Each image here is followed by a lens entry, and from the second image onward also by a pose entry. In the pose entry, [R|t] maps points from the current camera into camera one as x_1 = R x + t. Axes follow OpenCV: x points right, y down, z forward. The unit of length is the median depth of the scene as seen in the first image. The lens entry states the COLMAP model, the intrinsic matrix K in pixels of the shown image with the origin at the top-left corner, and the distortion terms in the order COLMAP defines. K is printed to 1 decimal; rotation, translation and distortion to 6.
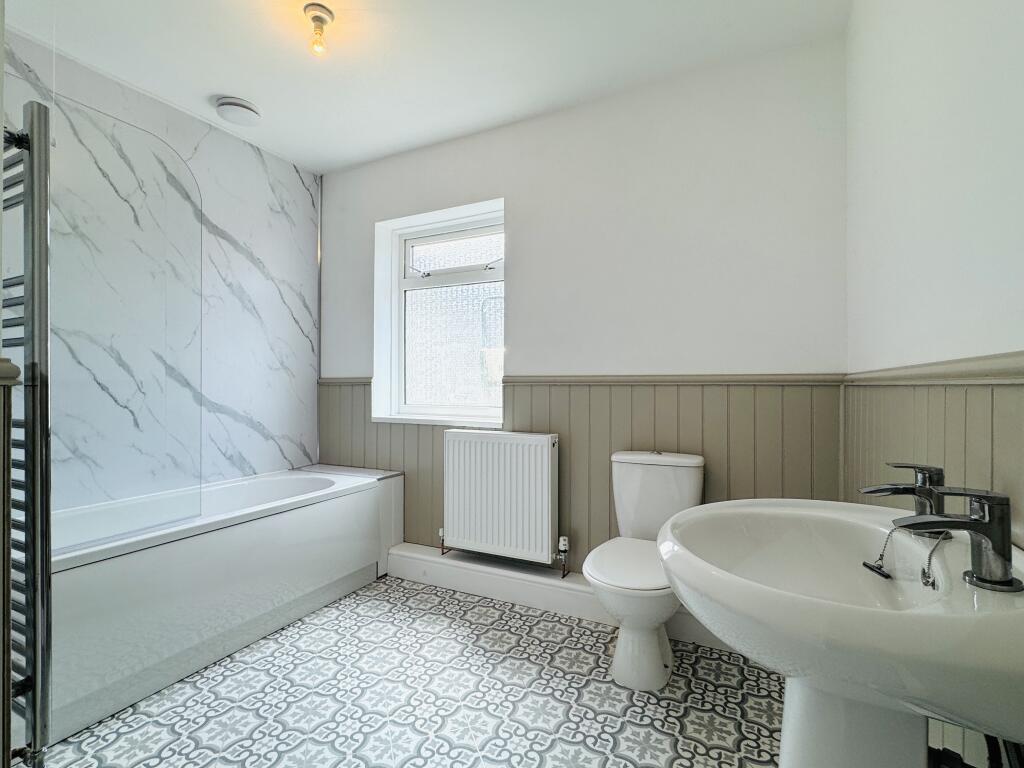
lens RADIAL K [[492.8, 0, 513.0], [0, 492.8, 384.5], [0, 0, 1]] dist [0.001310, 0.000681]
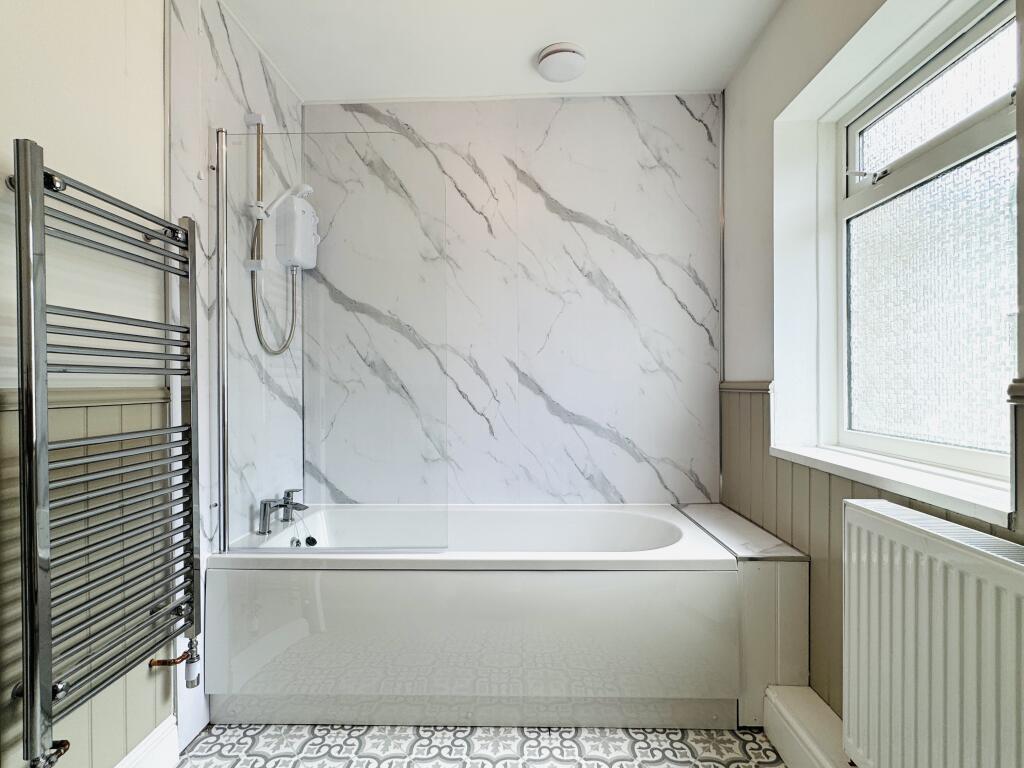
lens RADIAL K [[492.8, 0, 513.0], [0, 492.8, 384.5], [0, 0, 1]] dist [0.001310, 0.000681]
pose [[0.422468, 0.000800, -0.906377, 0.138919], [0.007228, 0.999965, 0.004252, -0.016779], [0.906349, -0.008348, 0.422448, 0.507554]]
